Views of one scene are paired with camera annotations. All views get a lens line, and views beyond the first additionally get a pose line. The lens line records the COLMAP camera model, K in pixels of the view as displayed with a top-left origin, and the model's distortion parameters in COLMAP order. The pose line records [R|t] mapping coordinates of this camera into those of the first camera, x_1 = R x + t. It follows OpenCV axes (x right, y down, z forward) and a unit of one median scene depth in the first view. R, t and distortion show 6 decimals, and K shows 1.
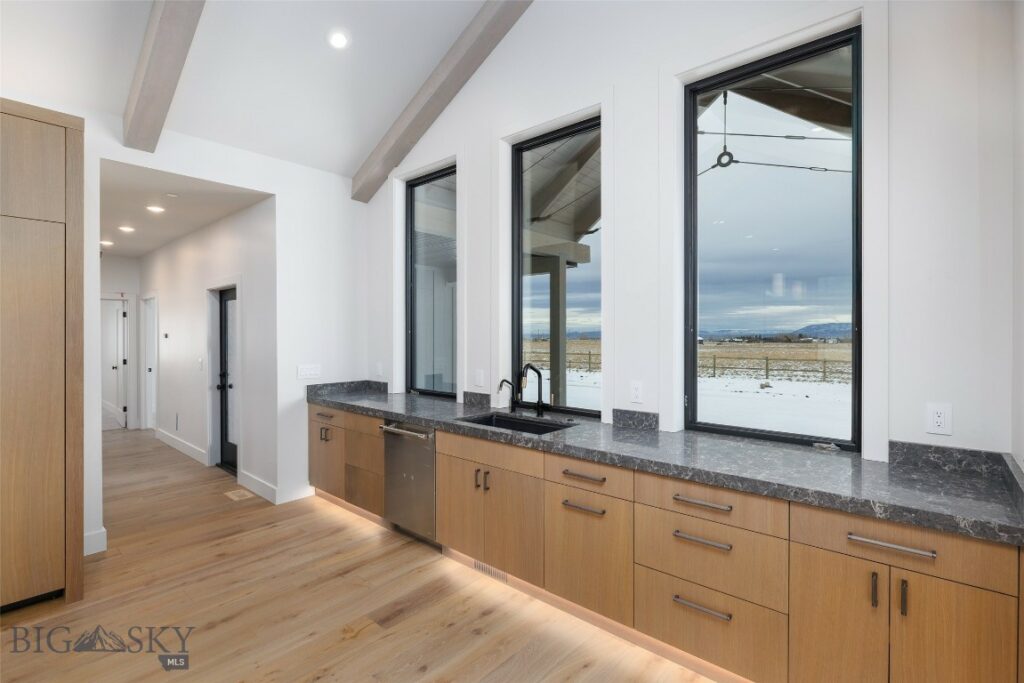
lens RADIAL K [[468.7, 0, 515.5], [0, 468.7, 342.3], [0, 0, 1]] dist [-0.009185, -0.000739]
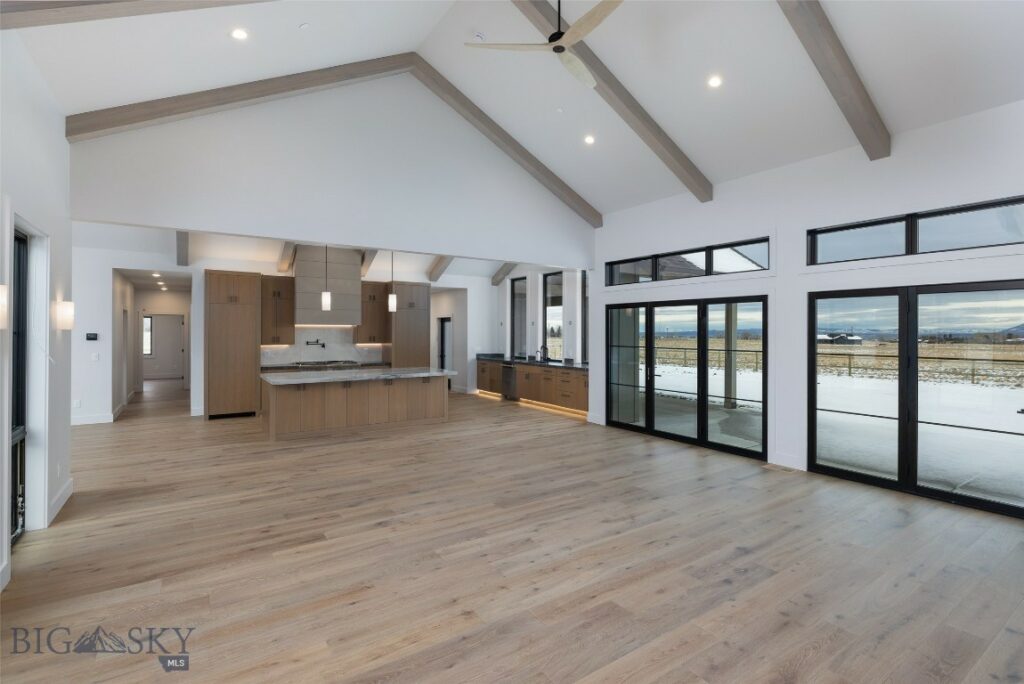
lens RADIAL K [[468.7, 0, 519.8], [0, 468.7, 337.7], [0, 0, 1]] dist [-0.009185, -0.000739]
pose [[0.970483, 0.009533, -0.240982, 0.512865], [-0.010222, 0.999946, -0.001611, -0.003631], [0.240954, 0.004027, 0.970528, -1.763455]]
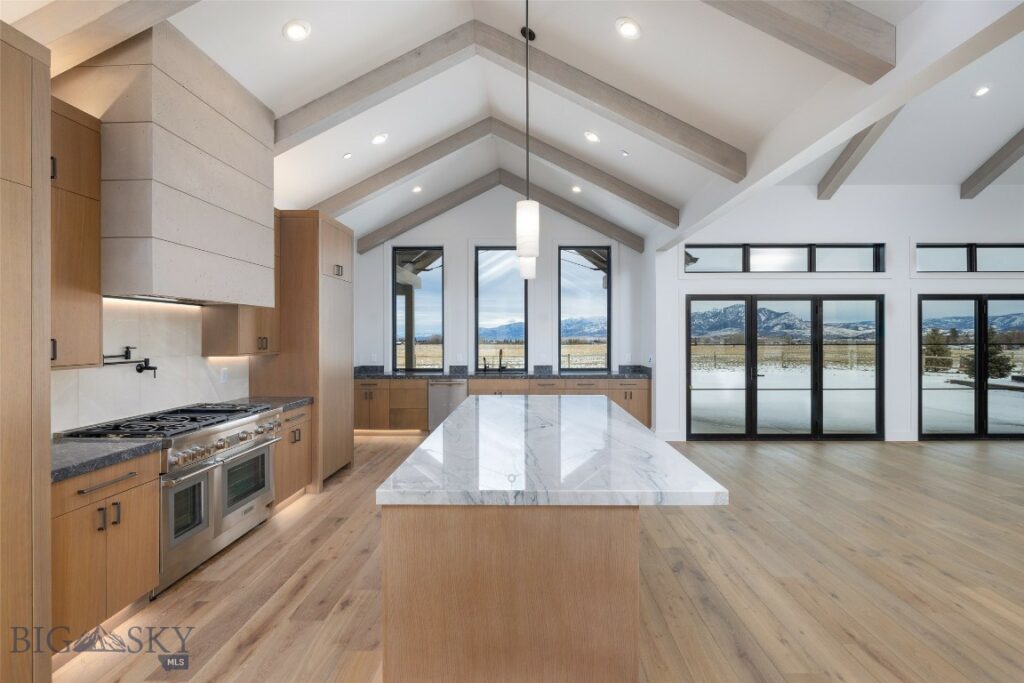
lens RADIAL K [[468.7, 0, 517.7], [0, 468.7, 336.1], [0, 0, 1]] dist [-0.009185, -0.000739]
pose [[0.766903, 0.000615, 0.641763, -1.074761], [0.011119, 0.999837, -0.014245, 0.010403], [-0.641667, 0.018061, 0.766771, -0.655517]]
